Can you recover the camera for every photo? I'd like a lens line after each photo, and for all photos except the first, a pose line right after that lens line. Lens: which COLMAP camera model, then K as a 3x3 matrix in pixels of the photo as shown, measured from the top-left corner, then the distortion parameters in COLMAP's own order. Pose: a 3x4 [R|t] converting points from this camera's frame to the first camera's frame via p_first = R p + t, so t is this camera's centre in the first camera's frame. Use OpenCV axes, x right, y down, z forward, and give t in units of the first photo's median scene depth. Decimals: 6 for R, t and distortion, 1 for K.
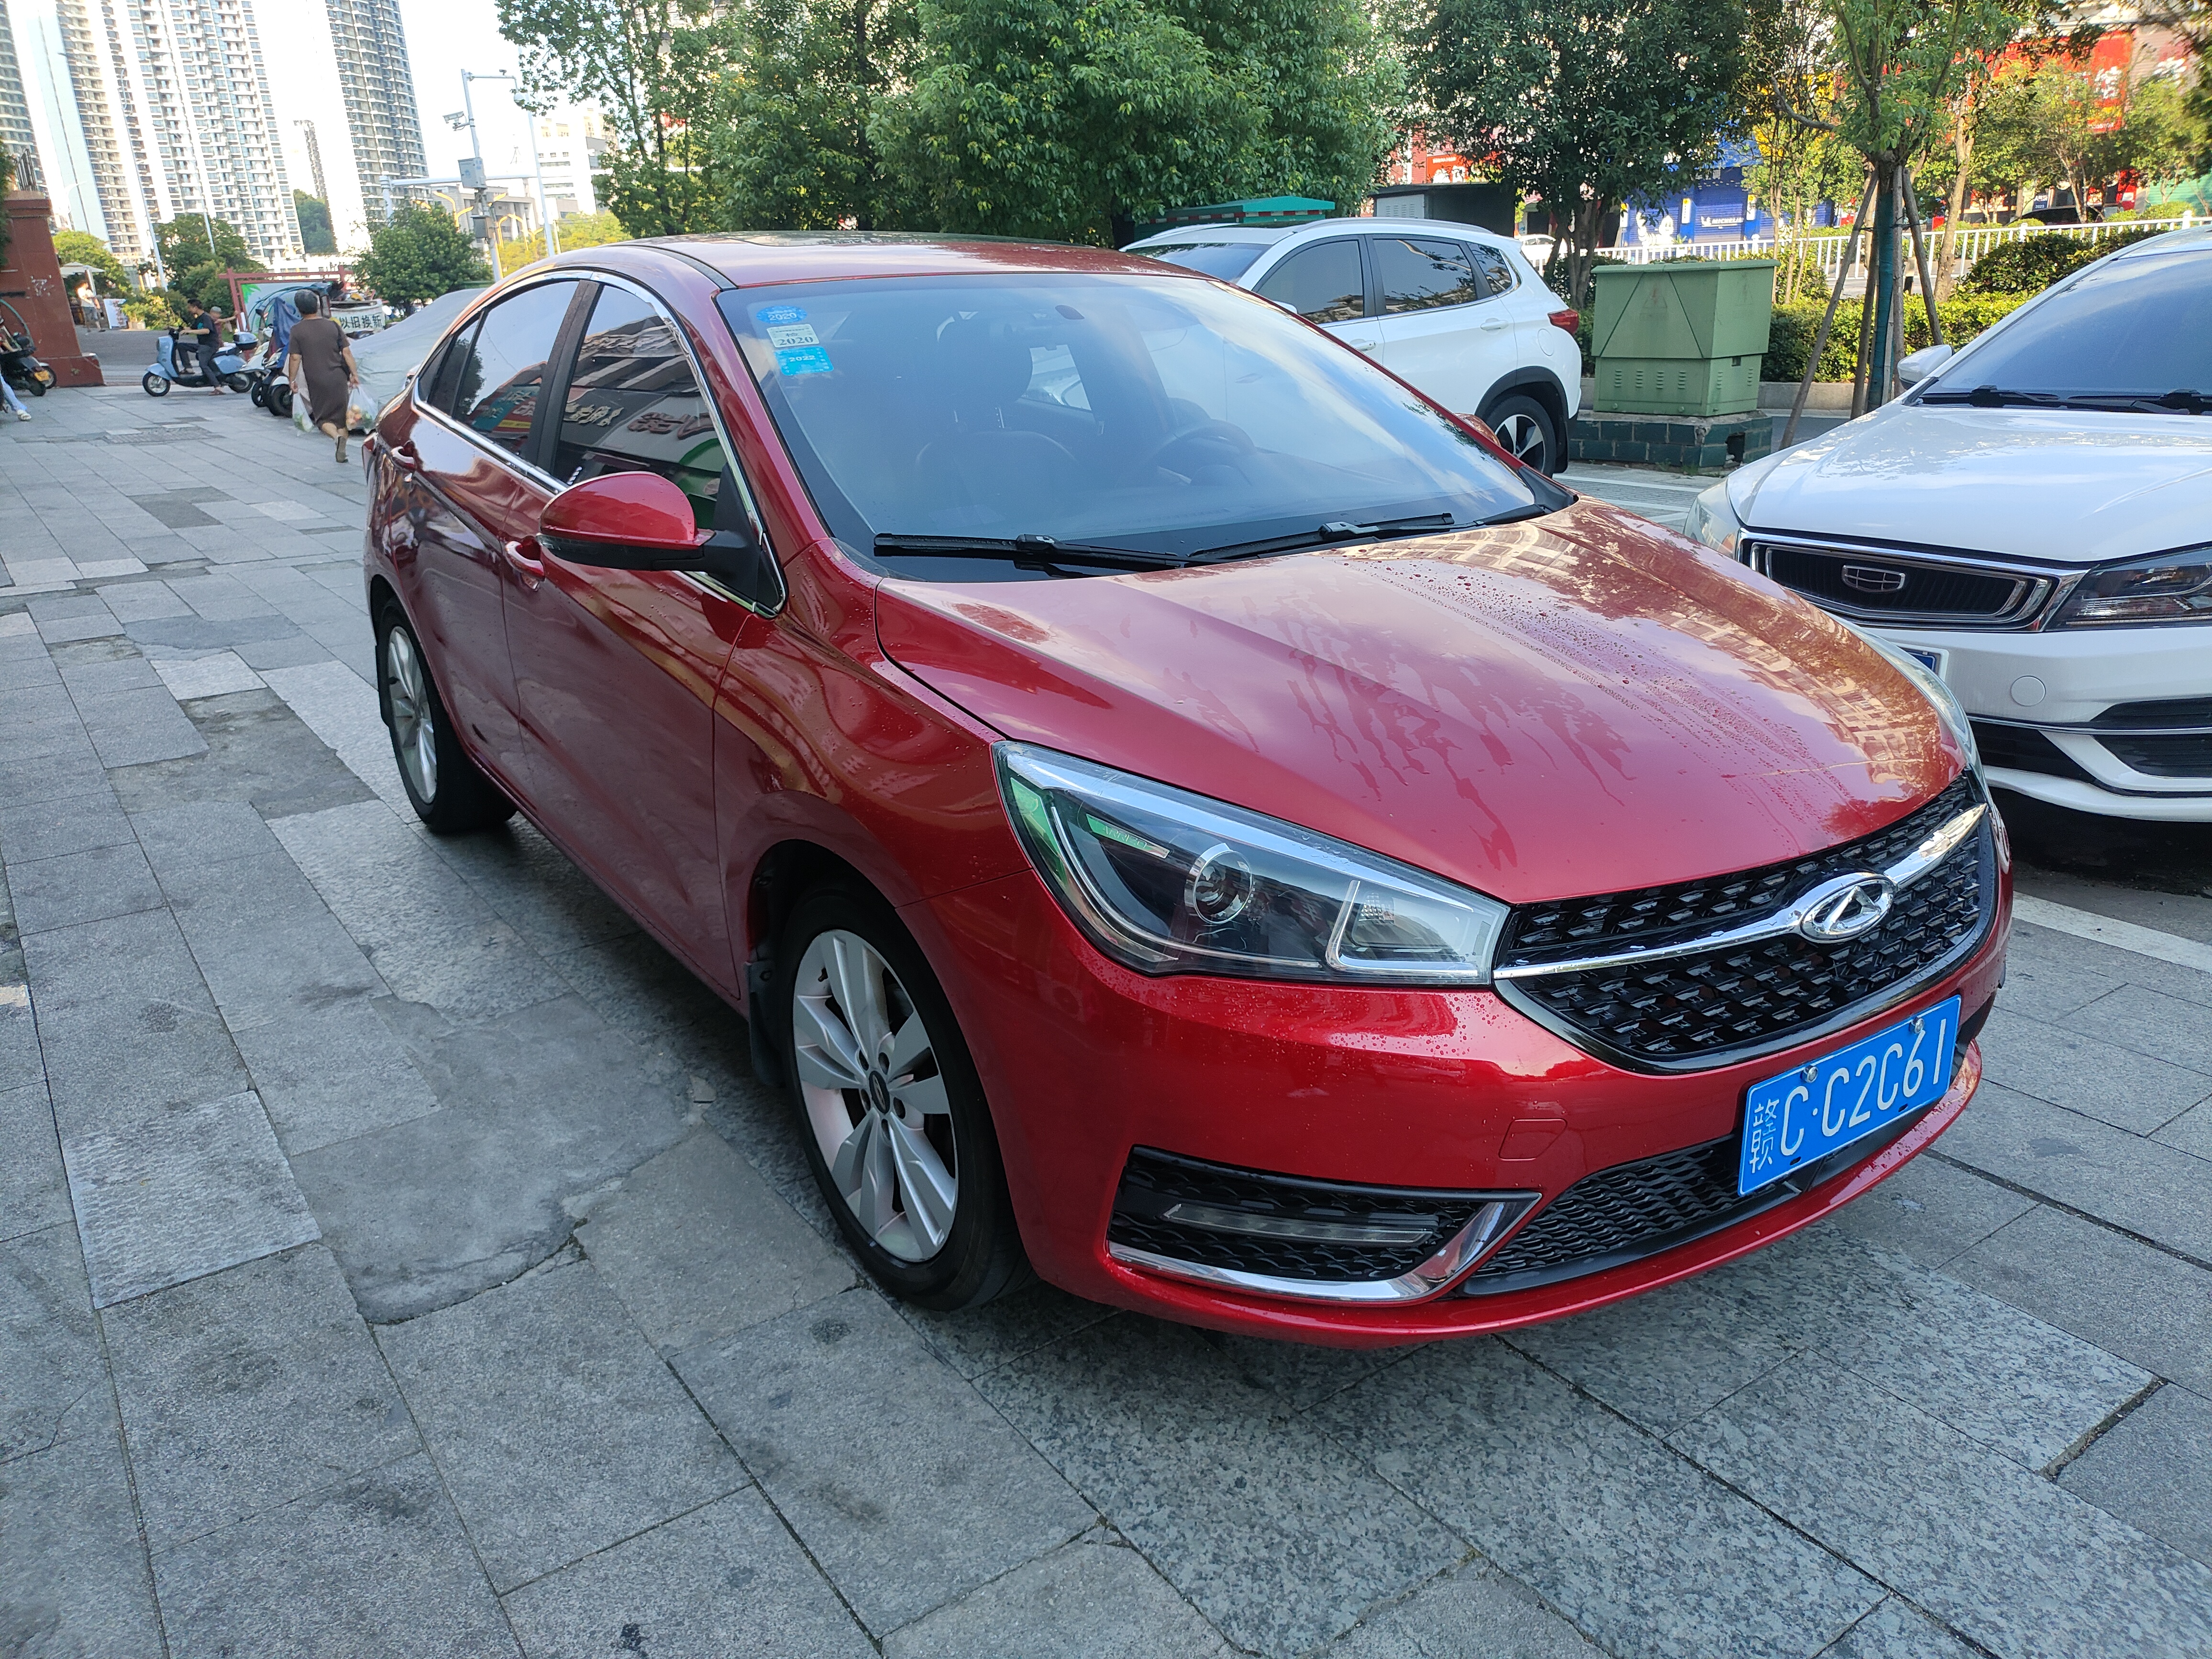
lens RADIAL K [[1617.6, 0, 1122.5], [0, 1617.6, 825.5], [0, 0, 1]] dist [0.032001, -0.020801]
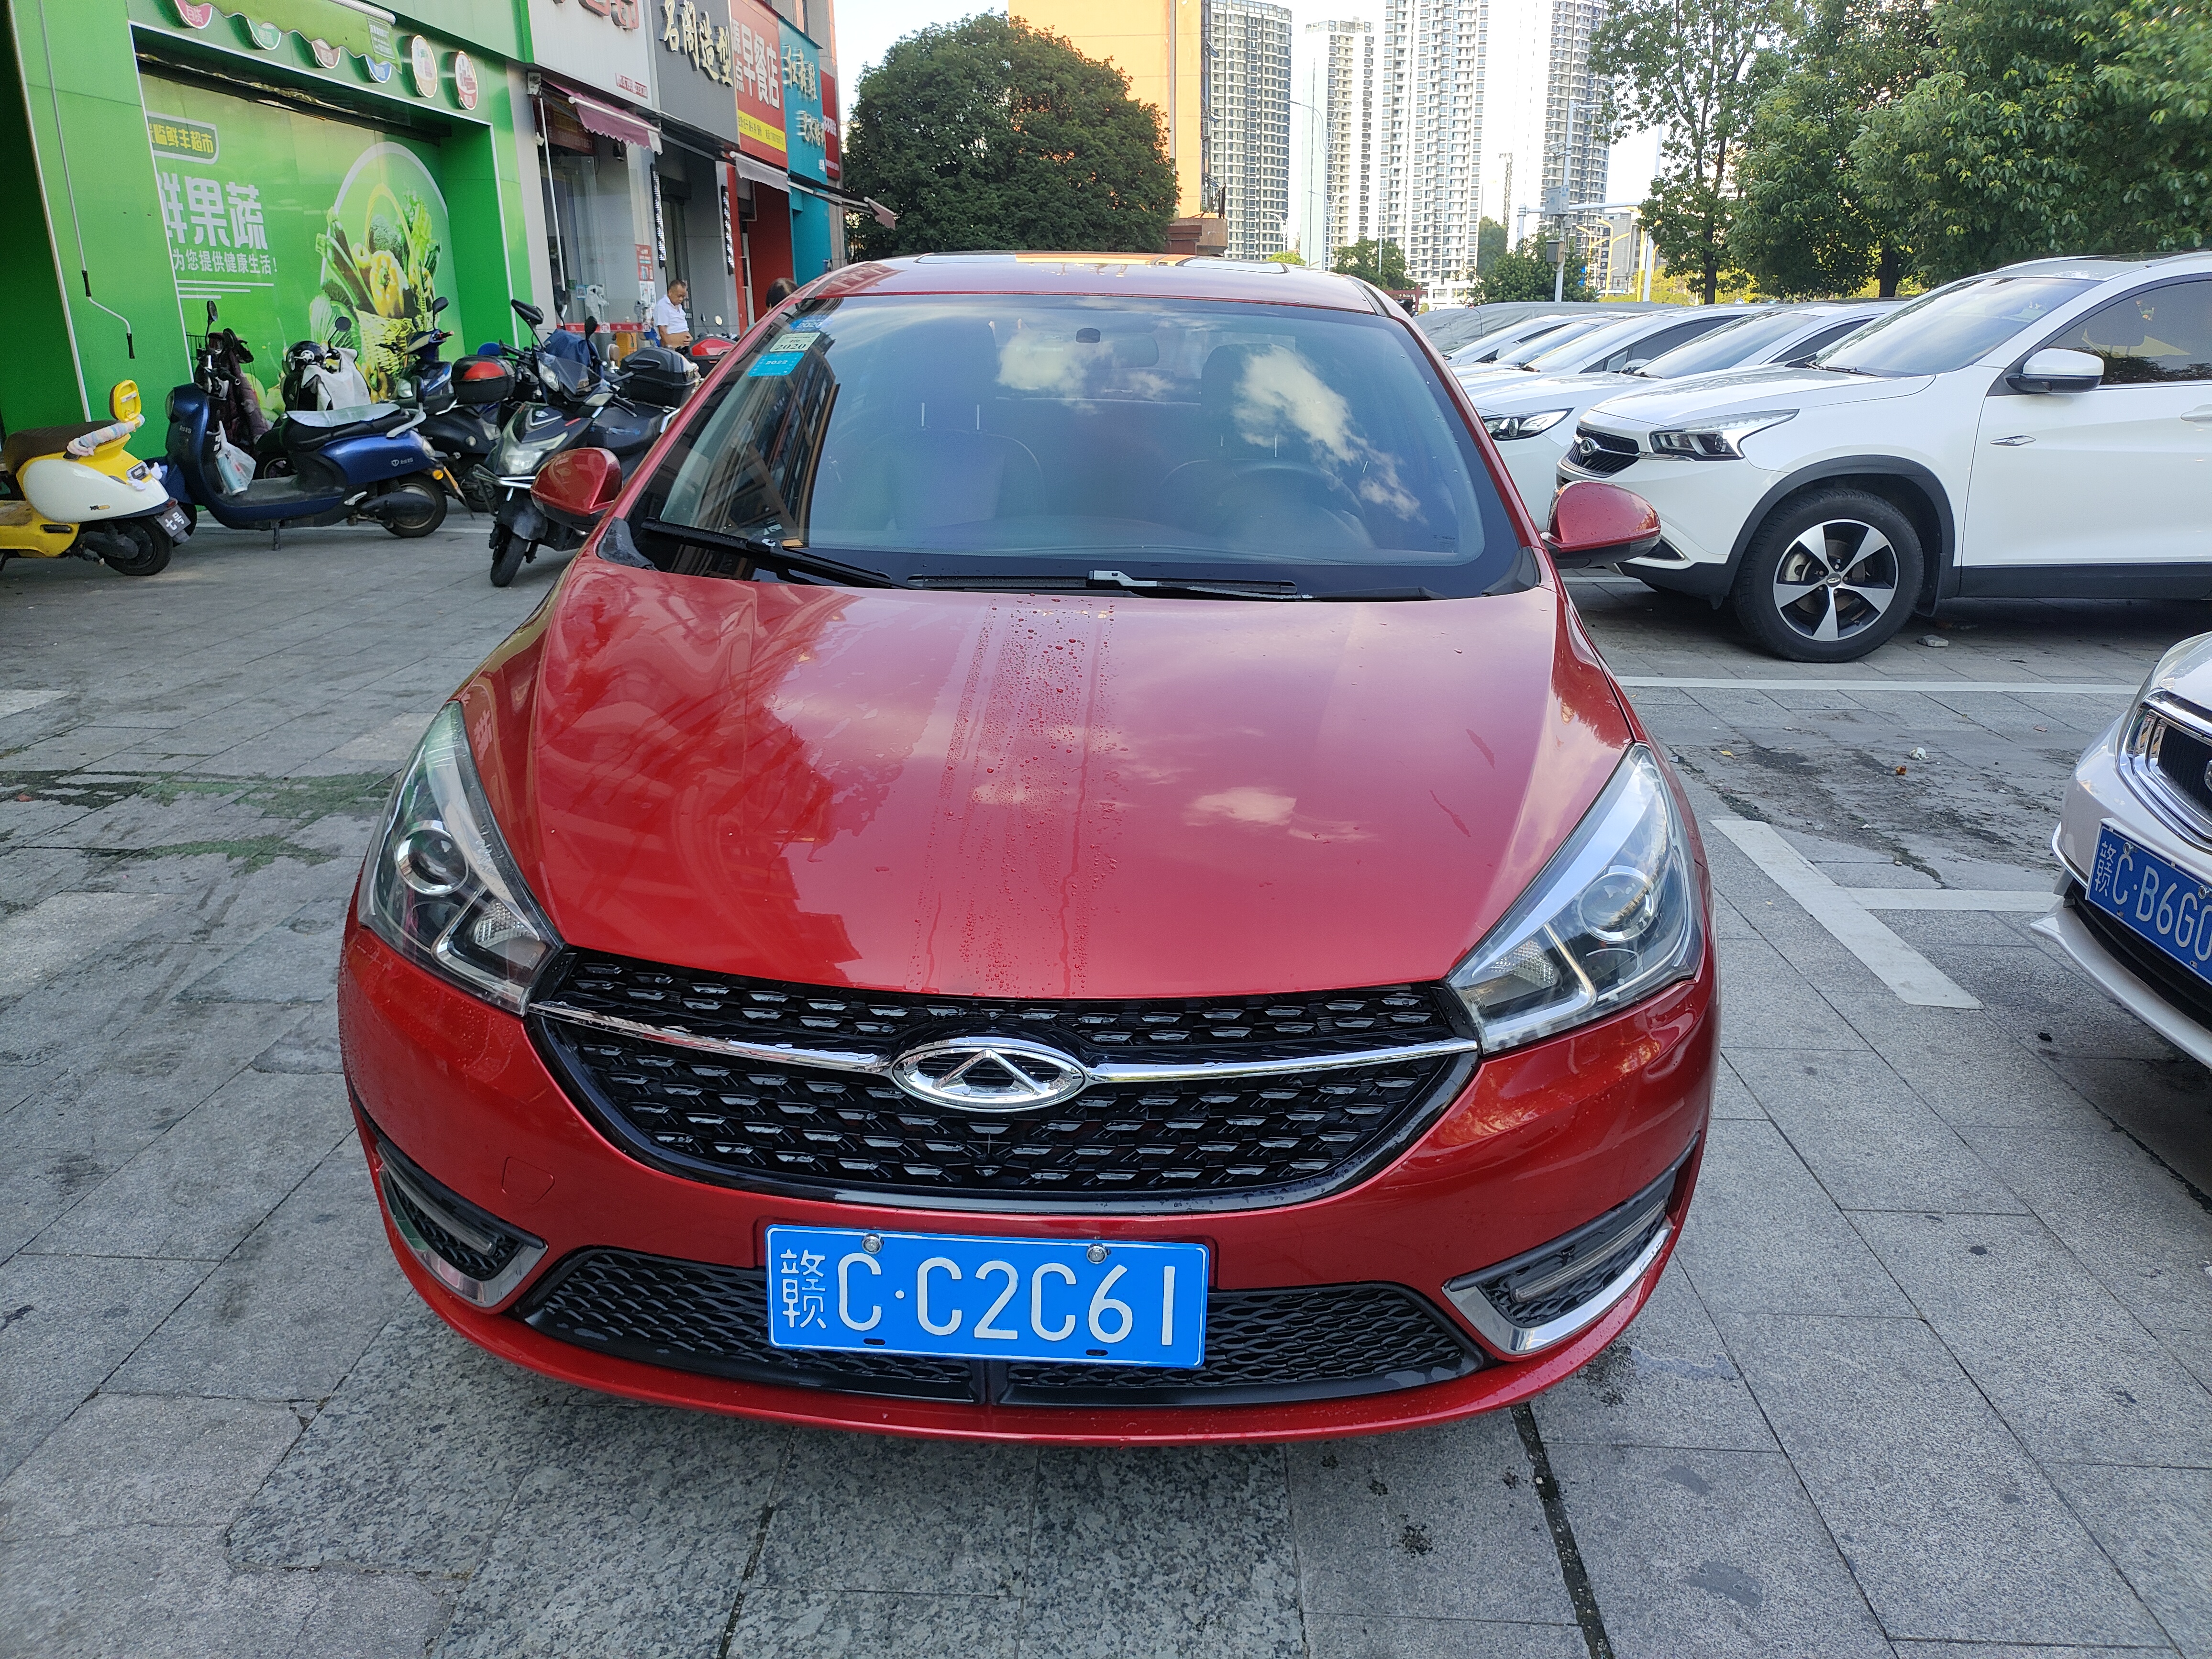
lens RADIAL K [[1617.6, 0, 1122.5], [0, 1617.6, 825.5], [0, 0, 1]] dist [0.032001, -0.020801]
pose [[0.795624, 0.215514, -0.566159, 0.128917], [-0.223258, 0.973110, 0.056679, -0.018564], [0.563150, 0.081304, 0.822345, 0.047703]]
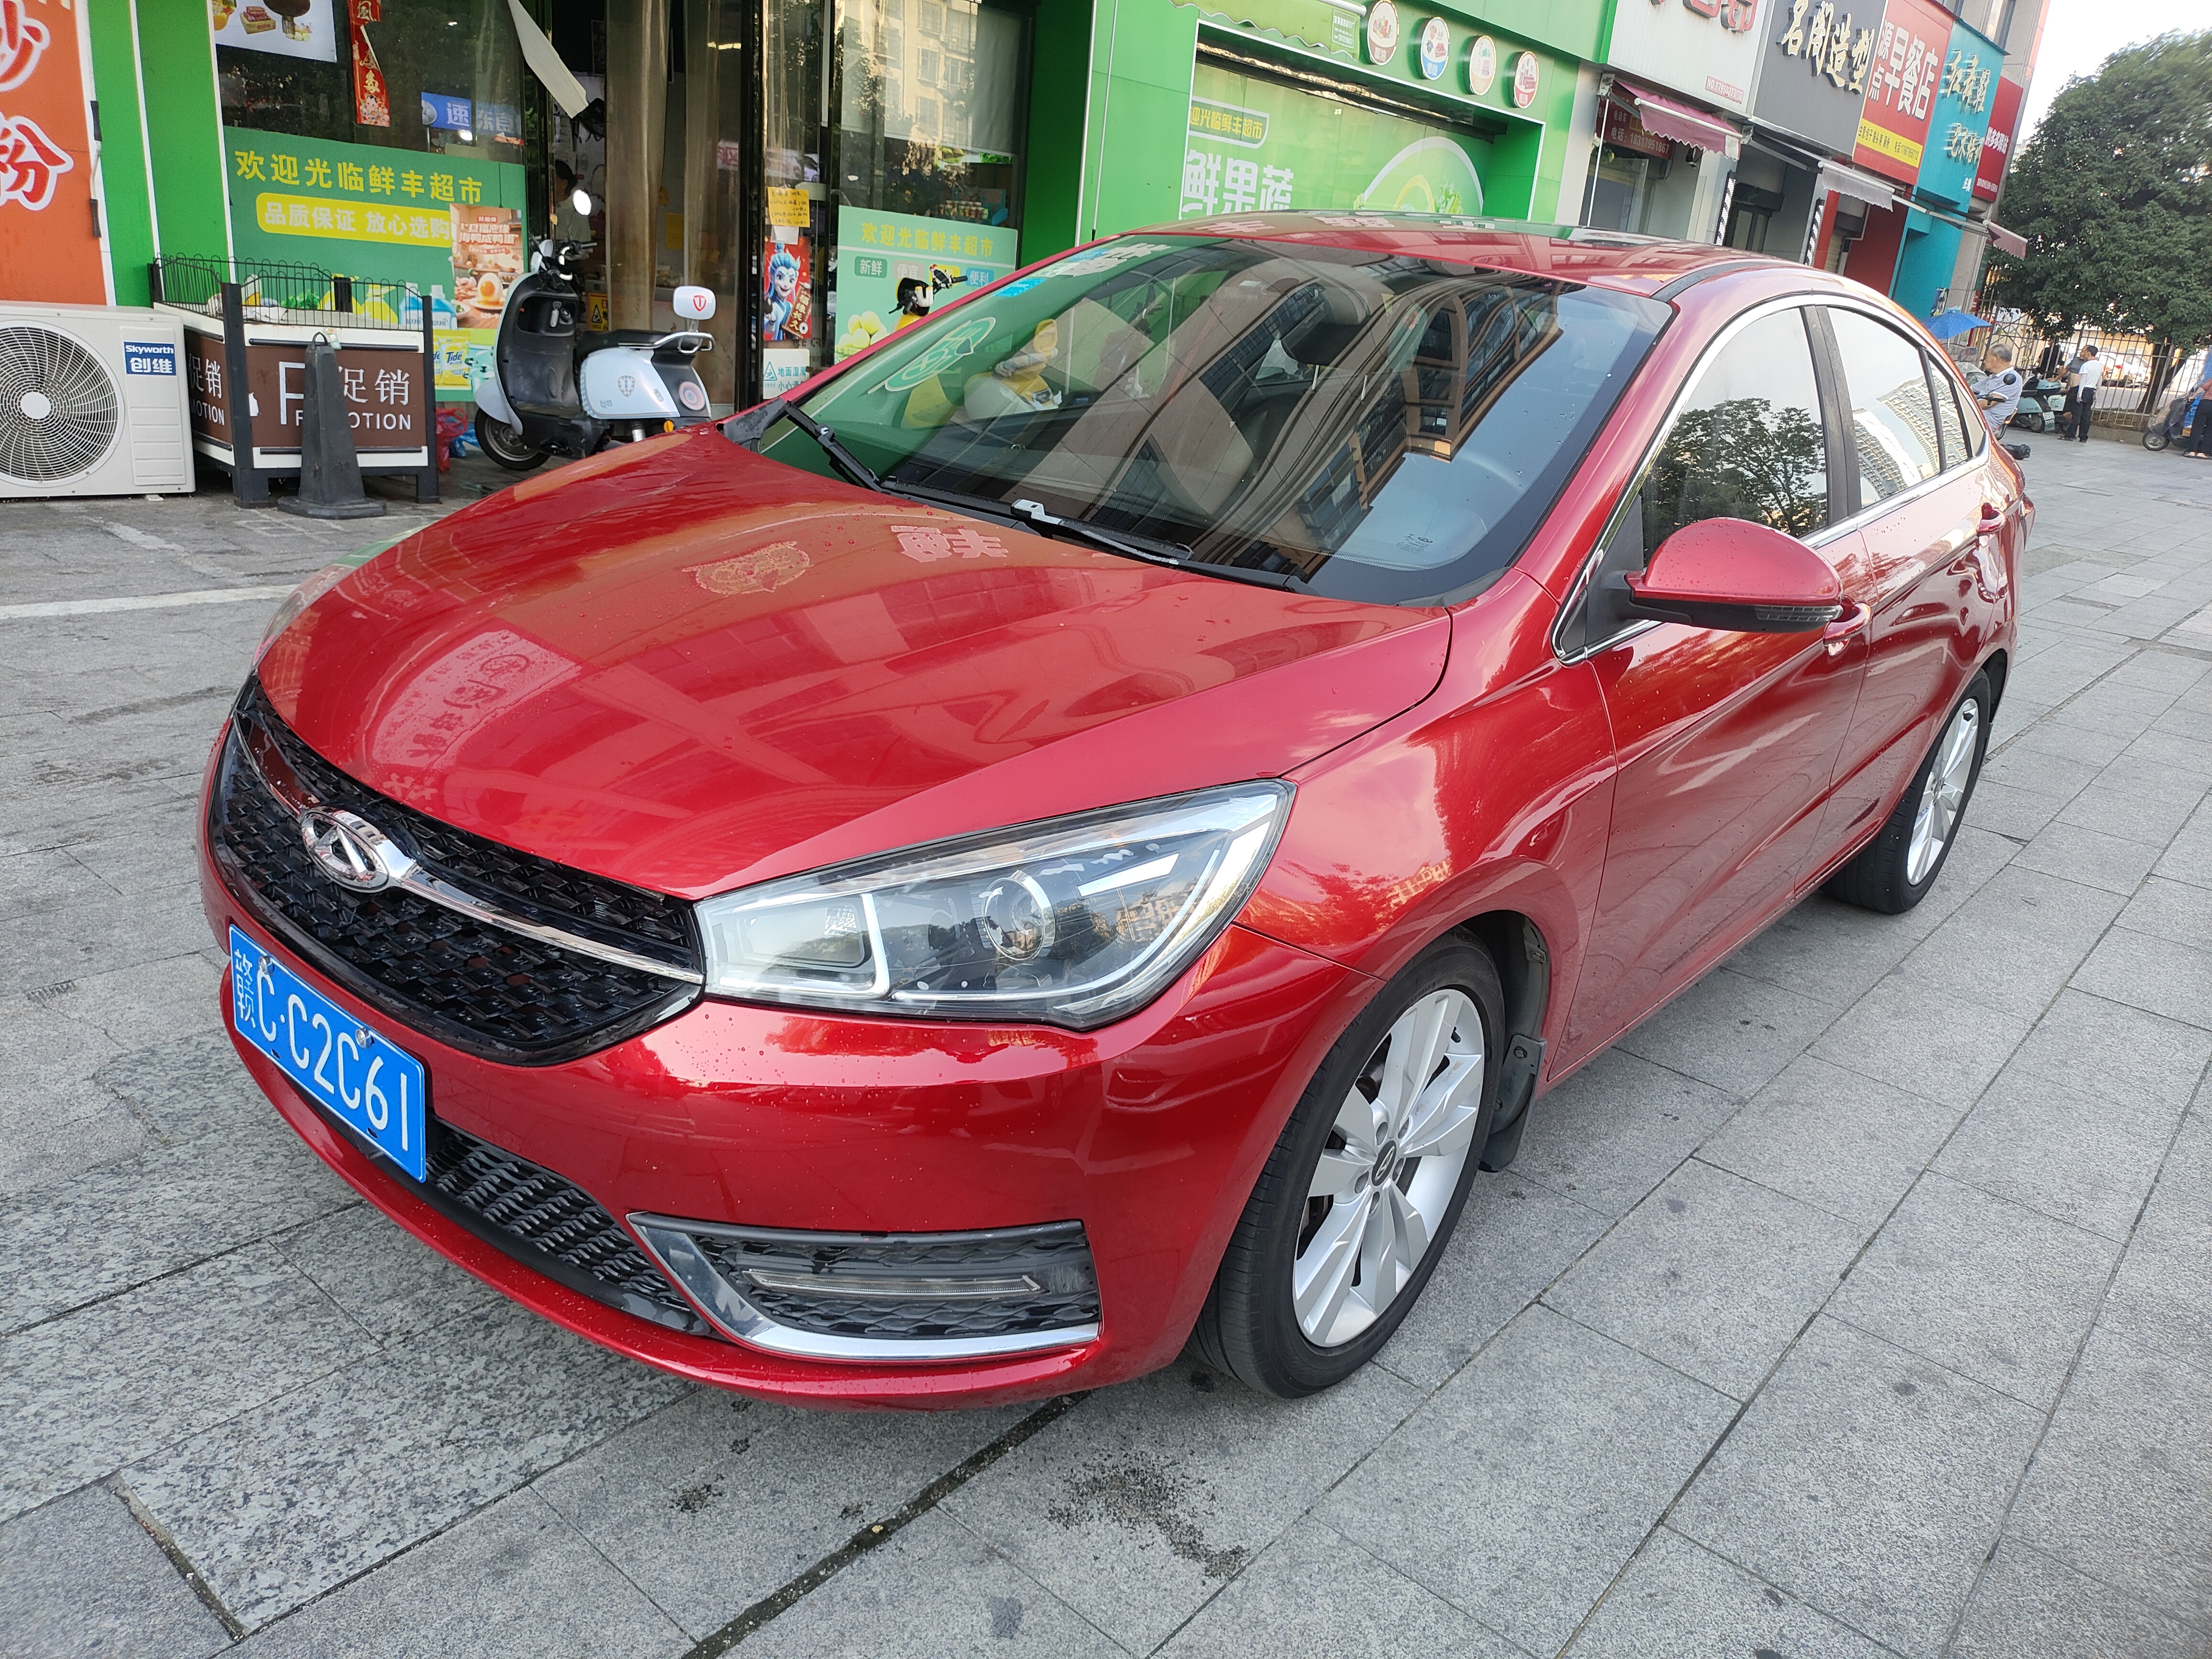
lens RADIAL K [[1632.1, 0, 1106.0], [0, 1632.1, 829.5], [0, 0, 1]] dist [0.028478, -0.008330]
pose [[0.254101, 0.368815, -0.894096, 0.188118], [-0.411292, 0.877892, 0.245243, -0.049346], [0.875370, 0.305418, 0.374764, 0.139918]]
